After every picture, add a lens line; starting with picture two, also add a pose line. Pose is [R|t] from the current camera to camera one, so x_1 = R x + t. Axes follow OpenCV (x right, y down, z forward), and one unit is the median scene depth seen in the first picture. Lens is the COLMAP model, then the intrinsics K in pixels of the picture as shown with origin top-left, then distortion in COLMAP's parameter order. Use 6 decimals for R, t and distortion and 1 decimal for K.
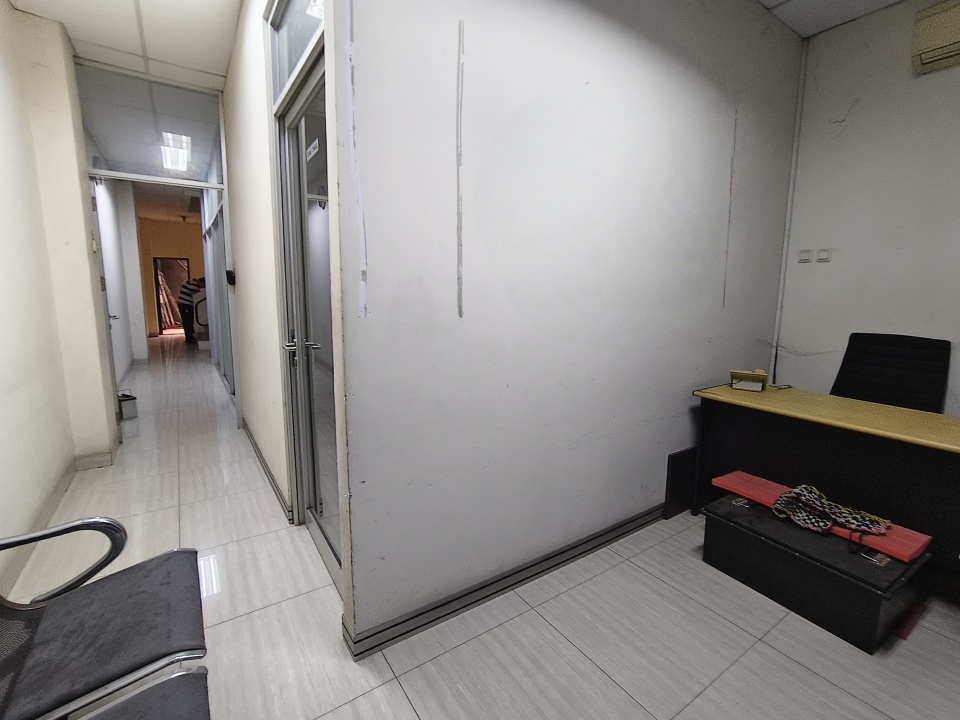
lens RADIAL K [[443.4, 0, 481.6], [0, 443.4, 356.3], [0, 0, 1]] dist [-0.002199, -0.000216]
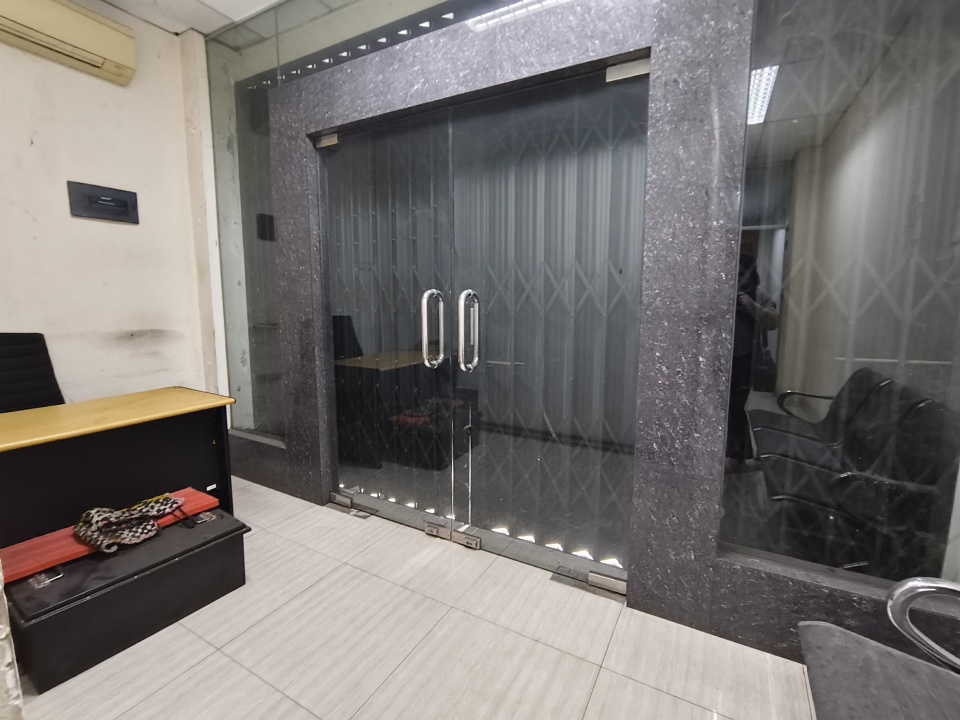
lens RADIAL K [[443.4, 0, 480.1], [0, 443.4, 355.2], [0, 0, 1]] dist [-0.002199, -0.000216]
pose [[-0.451216, -0.129495, 0.882970, -0.339316], [0.124316, 0.970648, 0.205882, -0.084471], [-0.883714, 0.202664, -0.421873, 0.704142]]
